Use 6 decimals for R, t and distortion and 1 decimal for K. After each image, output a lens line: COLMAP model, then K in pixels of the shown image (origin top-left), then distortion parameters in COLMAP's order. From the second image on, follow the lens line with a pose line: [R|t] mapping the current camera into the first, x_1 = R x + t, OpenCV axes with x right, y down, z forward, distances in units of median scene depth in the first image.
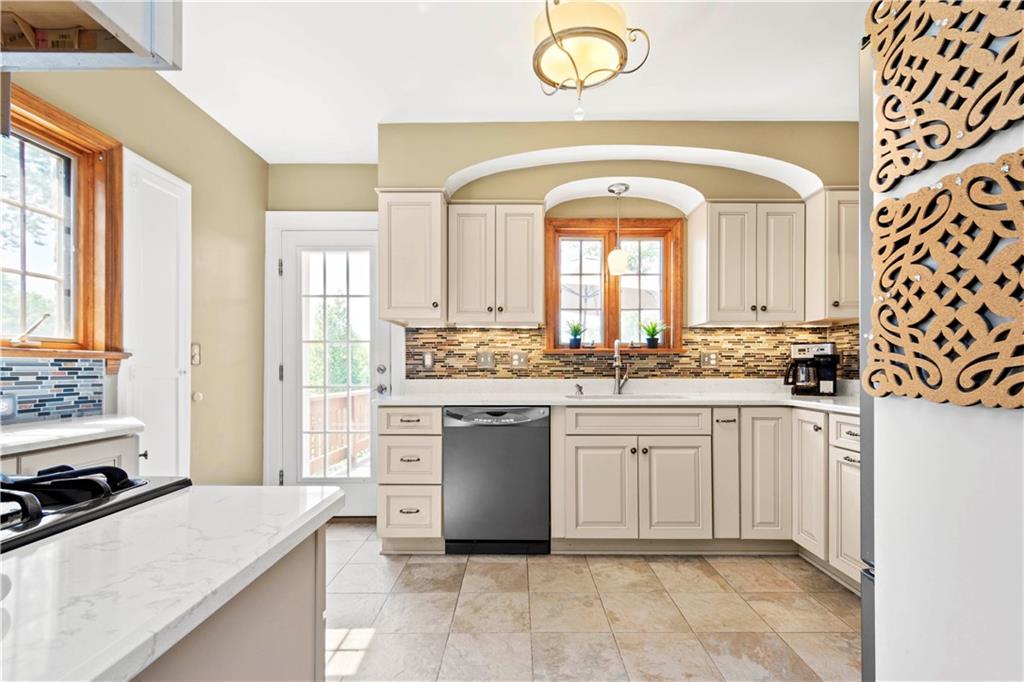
lens RADIAL K [[442.8, 0, 507.5], [0, 442.8, 364.4], [0, 0, 1]] dist [0.007275, -0.001295]
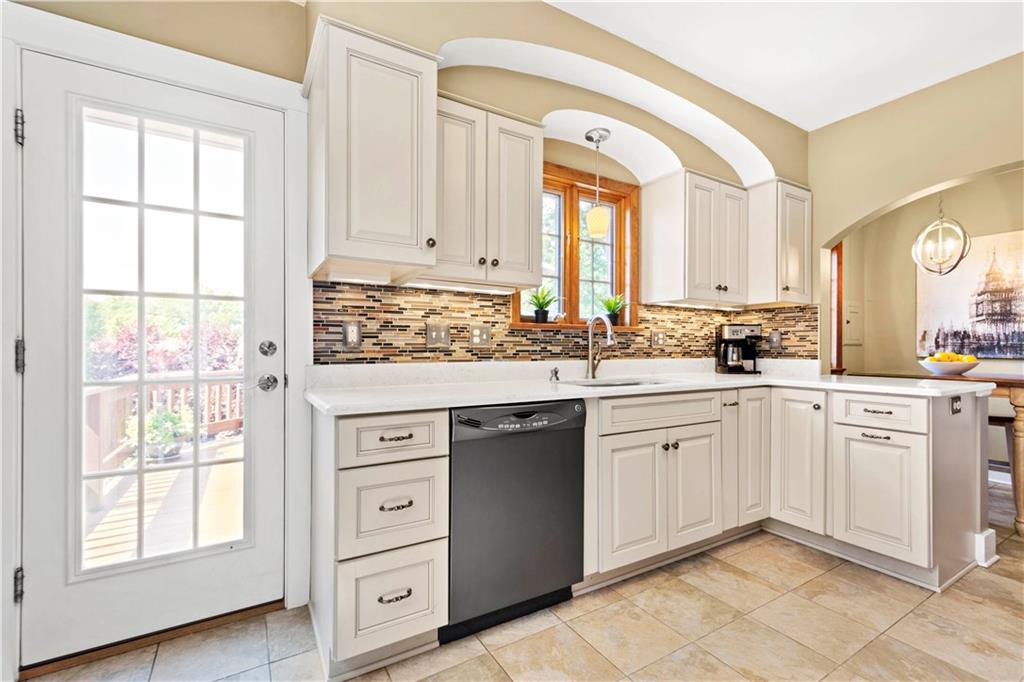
lens RADIAL K [[442.8, 0, 509.2], [0, 442.8, 345.0], [0, 0, 1]] dist [0.007275, -0.001295]
pose [[0.859368, 0.006097, 0.511321, -0.324399], [-0.007426, 0.999972, 0.000557, 0.004121], [-0.511304, -0.004276, 0.859389, 0.358257]]
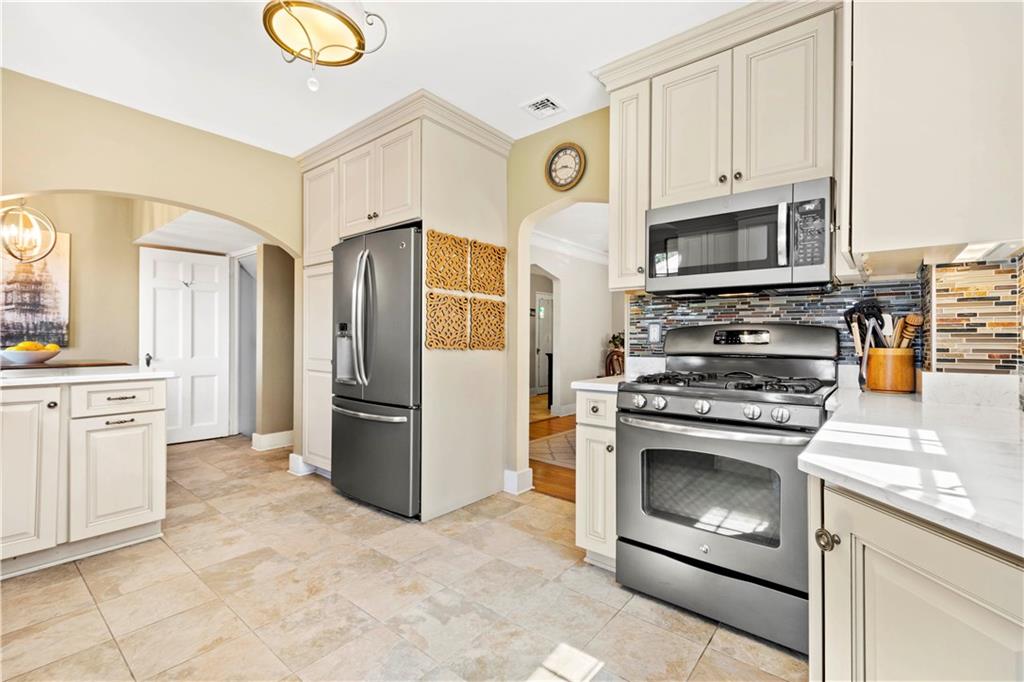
lens RADIAL K [[442.8, 0, 517.5], [0, 442.8, 338.8], [0, 0, 1]] dist [0.007275, -0.001295]
pose [[-0.775286, -0.004104, 0.631597, -0.453995], [-0.011088, 0.999913, -0.007113, 0.003243], [-0.631513, -0.012518, -0.775264, 0.819549]]
